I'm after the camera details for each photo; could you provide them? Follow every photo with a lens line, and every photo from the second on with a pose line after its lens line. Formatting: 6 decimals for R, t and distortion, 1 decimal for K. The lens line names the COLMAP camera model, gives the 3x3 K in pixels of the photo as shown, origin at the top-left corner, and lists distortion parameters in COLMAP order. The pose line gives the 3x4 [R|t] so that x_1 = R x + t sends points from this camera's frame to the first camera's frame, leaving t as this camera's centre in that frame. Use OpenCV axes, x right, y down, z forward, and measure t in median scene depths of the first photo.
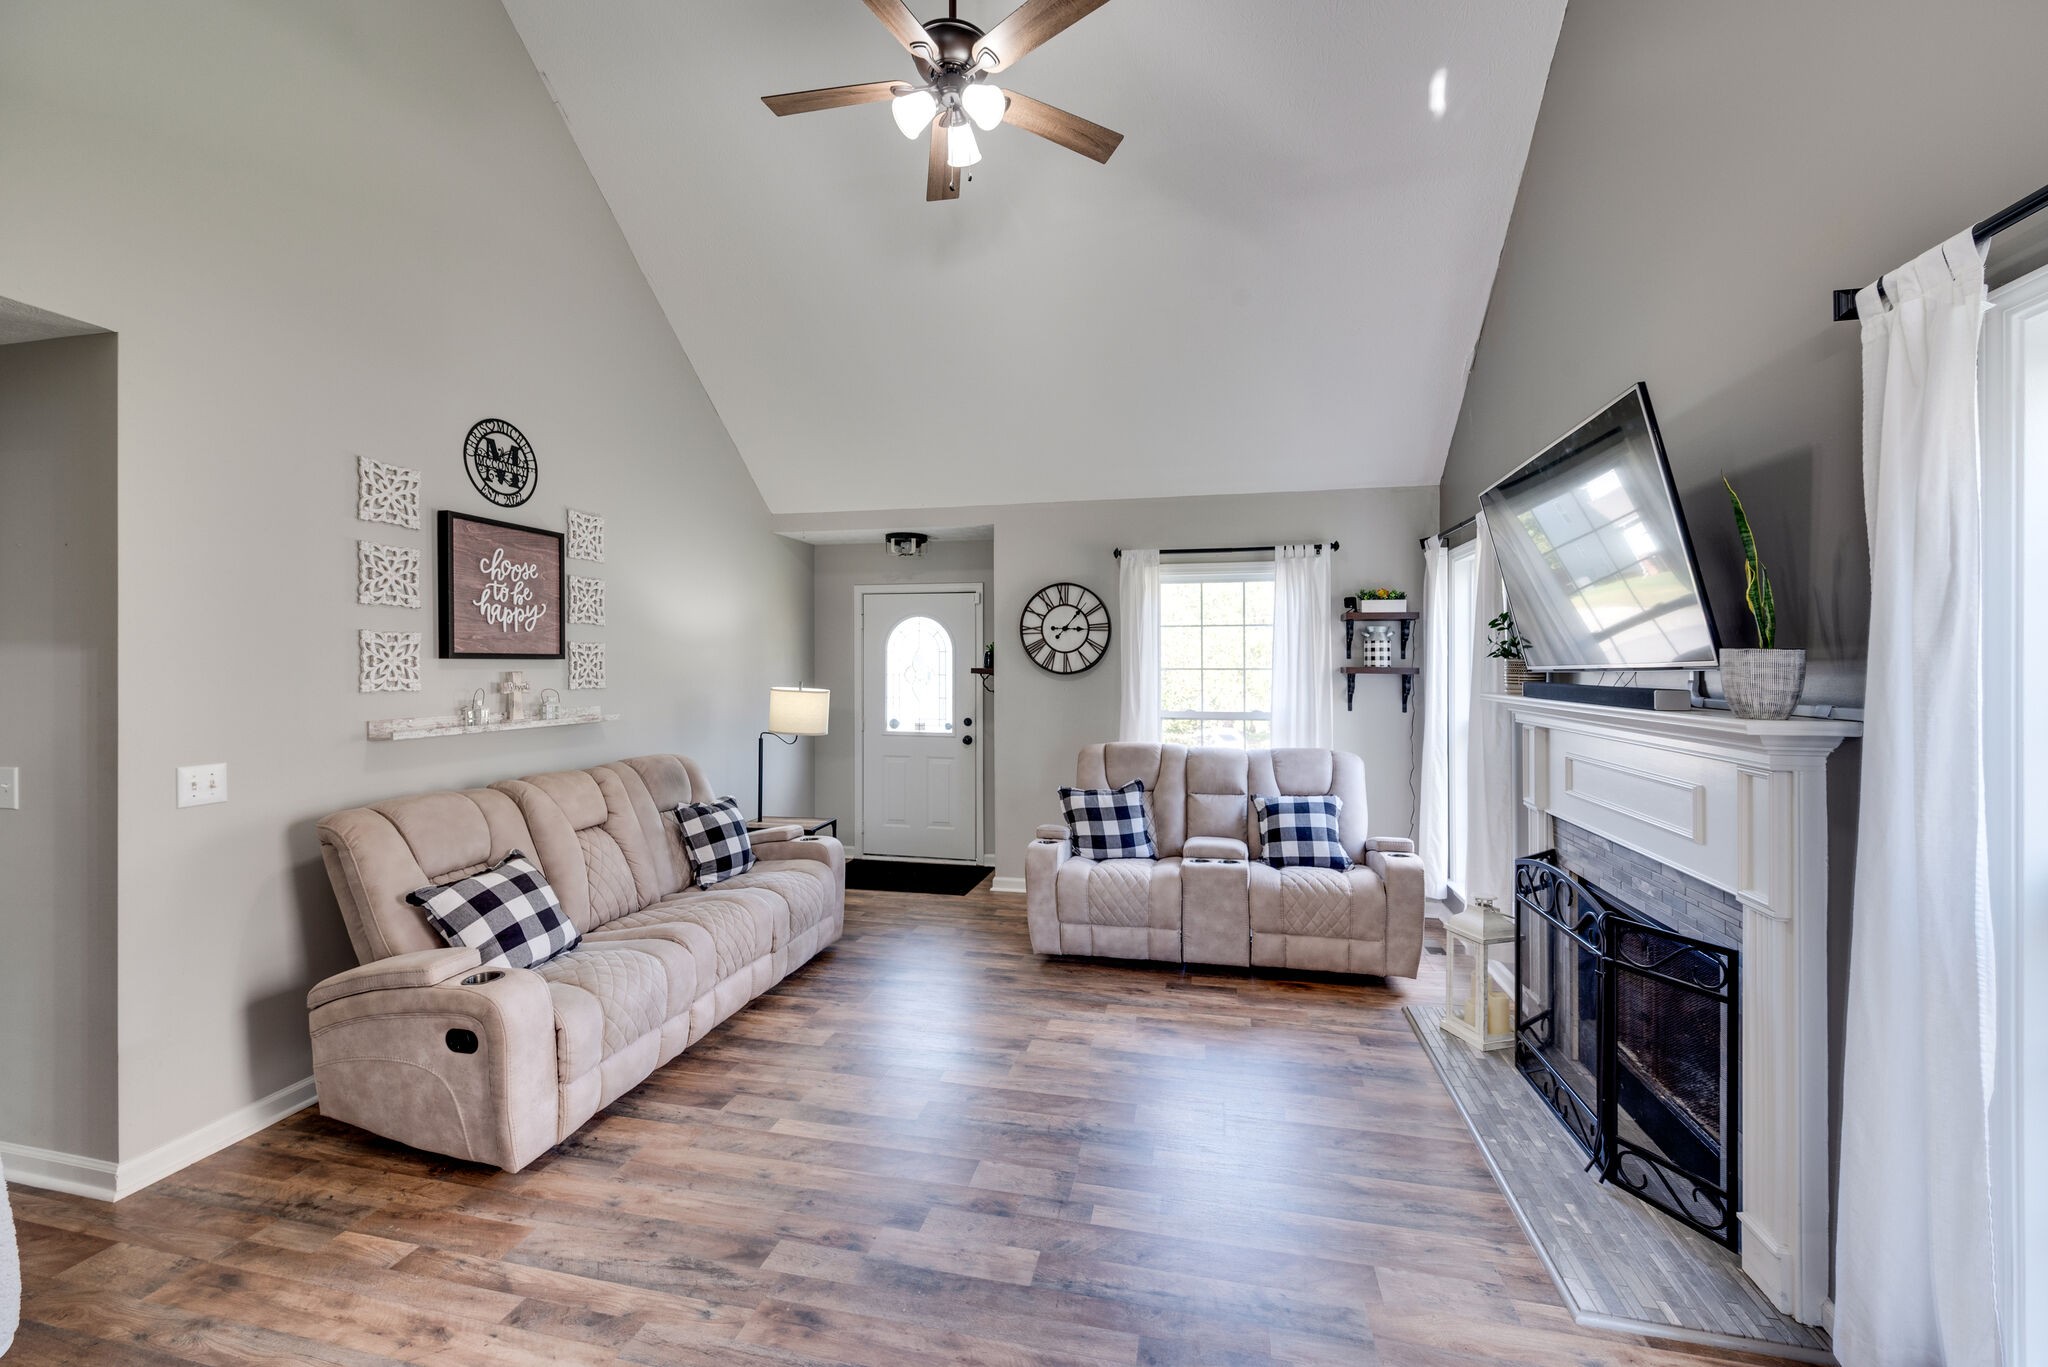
lens RADIAL K [[796.3, 0, 1033.9], [0, 796.3, 672.3], [0, 0, 1]] dist [-0.001684, 0.000044]
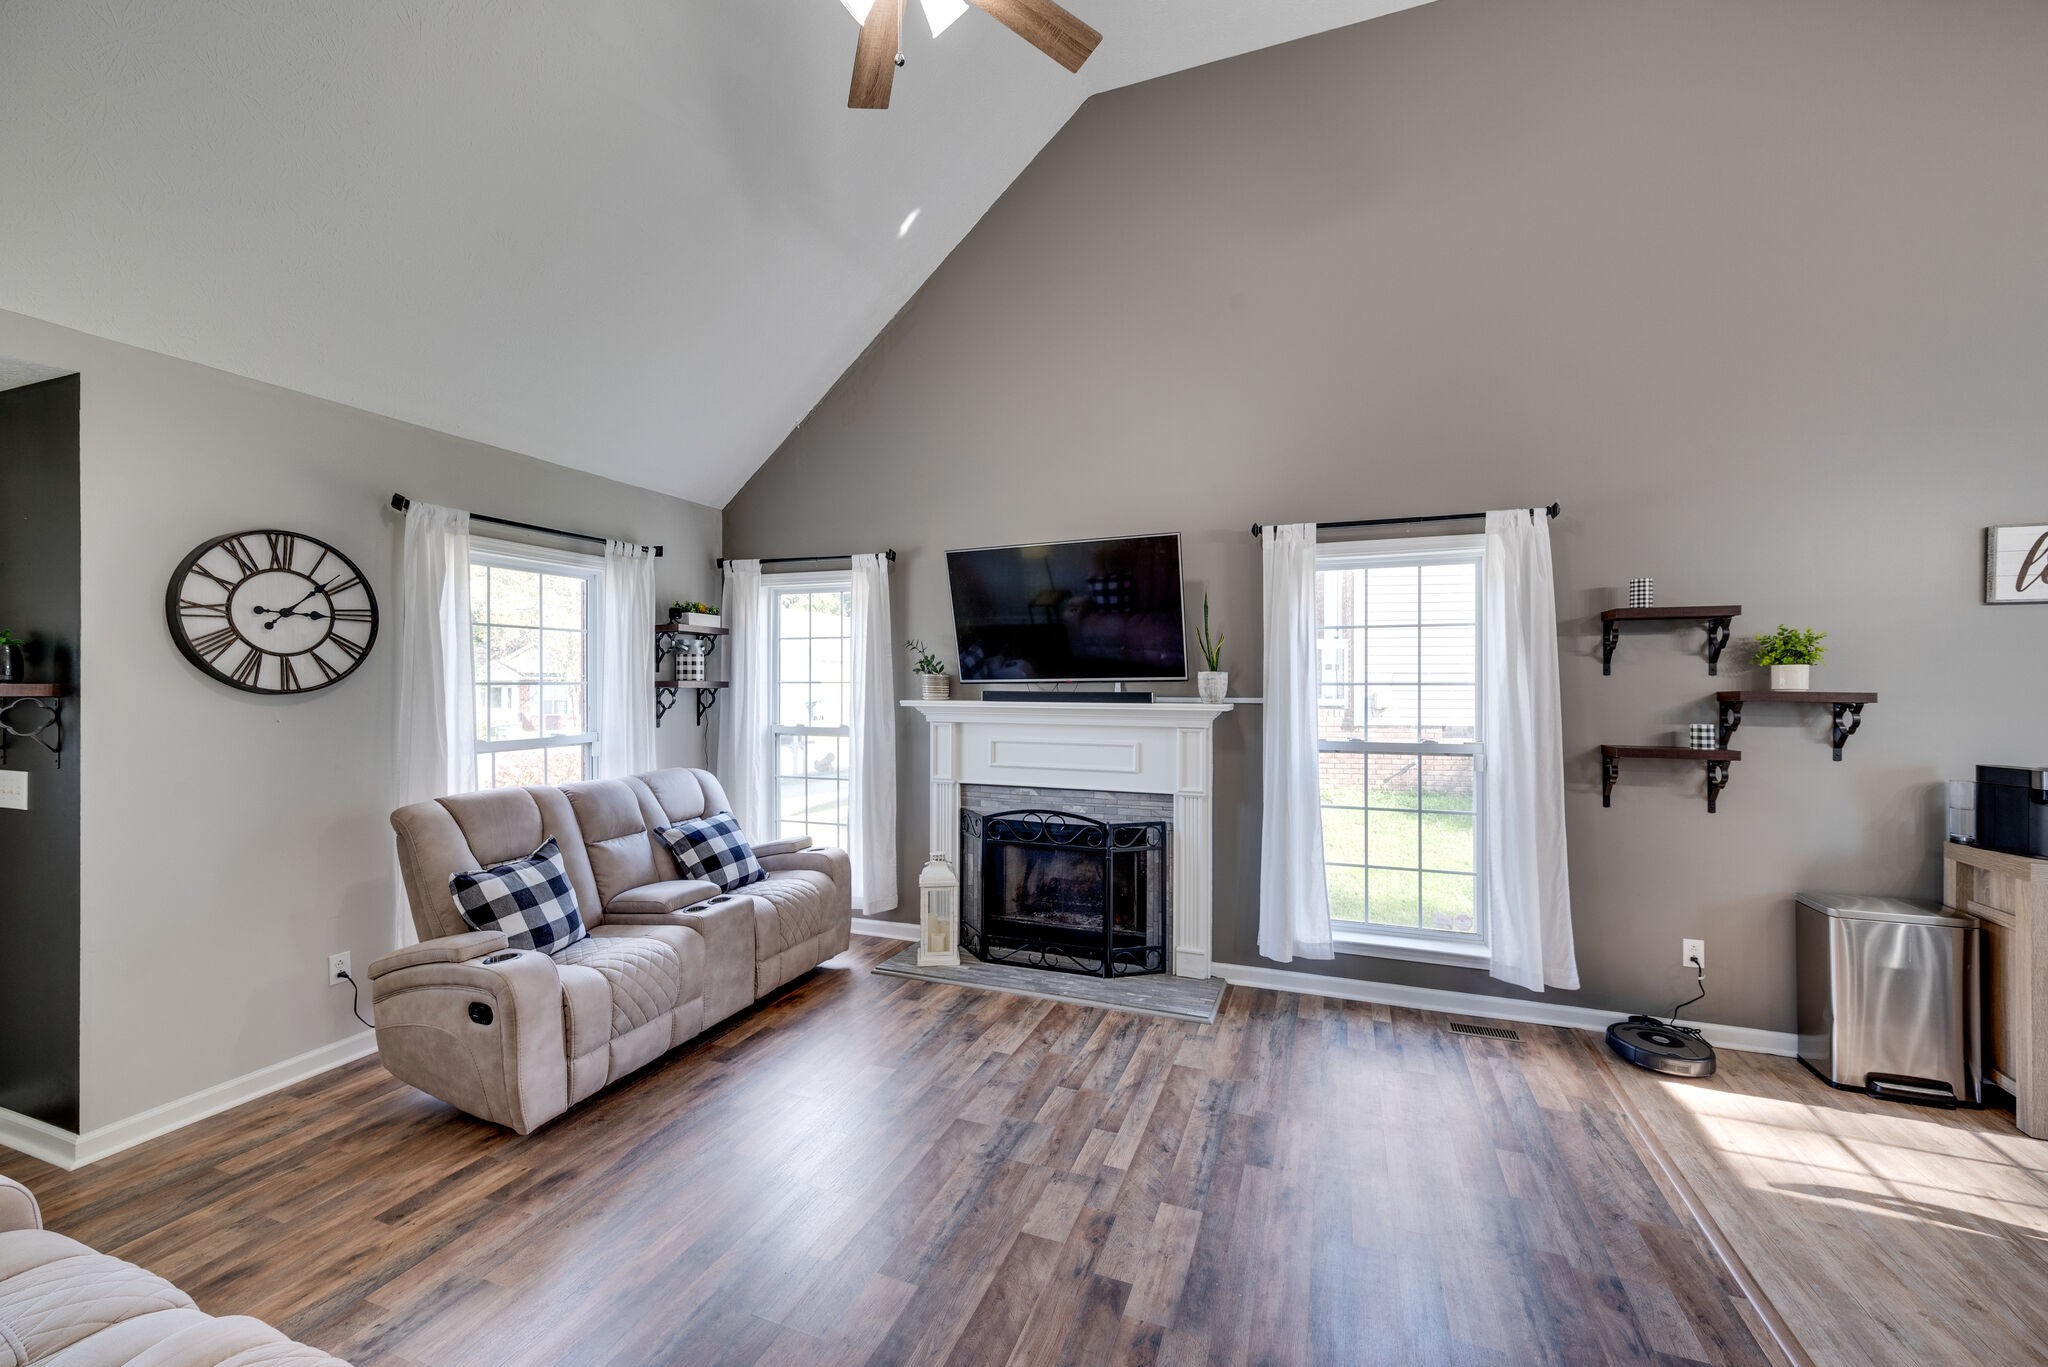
lens RADIAL K [[796.3, 0, 1034.2], [0, 796.3, 678.2], [0, 0, 1]] dist [-0.001684, 0.000044]
pose [[0.145343, 0.002717, 0.989378, -0.576634], [0.007365, 0.999966, -0.003829, -0.003194], [-0.989354, 0.007843, 0.145318, 0.515682]]
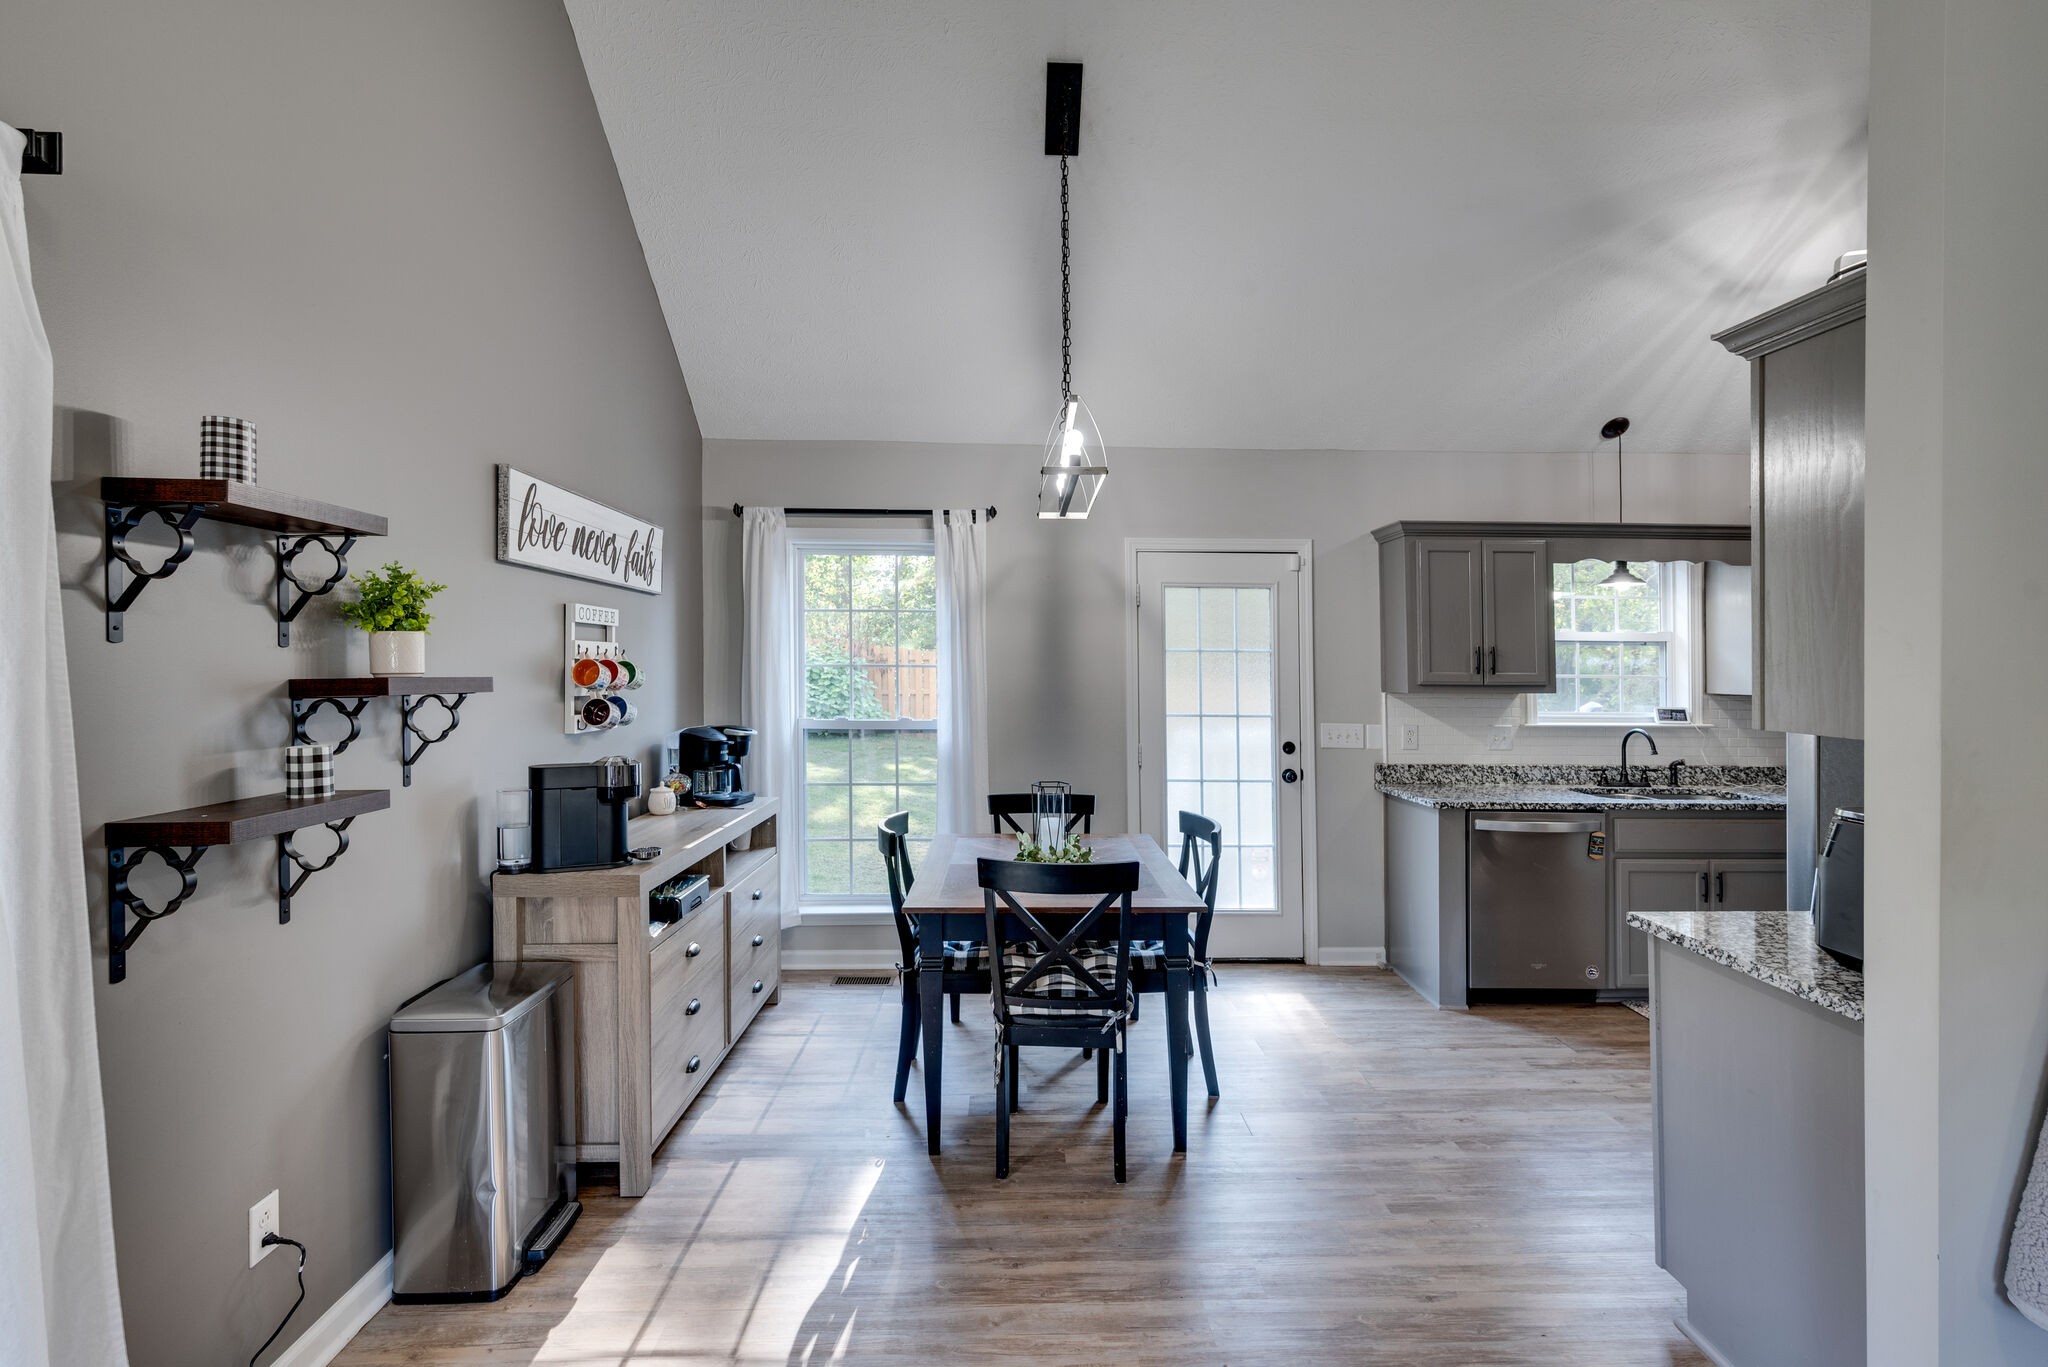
lens RADIAL K [[939.1, 0, 1041.9], [0, 939.1, 679.0], [0, 0, 1]] dist [0.010222, -0.001785]
pose [[-0.968528, -0.003811, -0.248876, 0.087999], [-0.009342, 0.999735, 0.021047, -0.001048], [0.248730, 0.022710, -0.968307, 0.504382]]
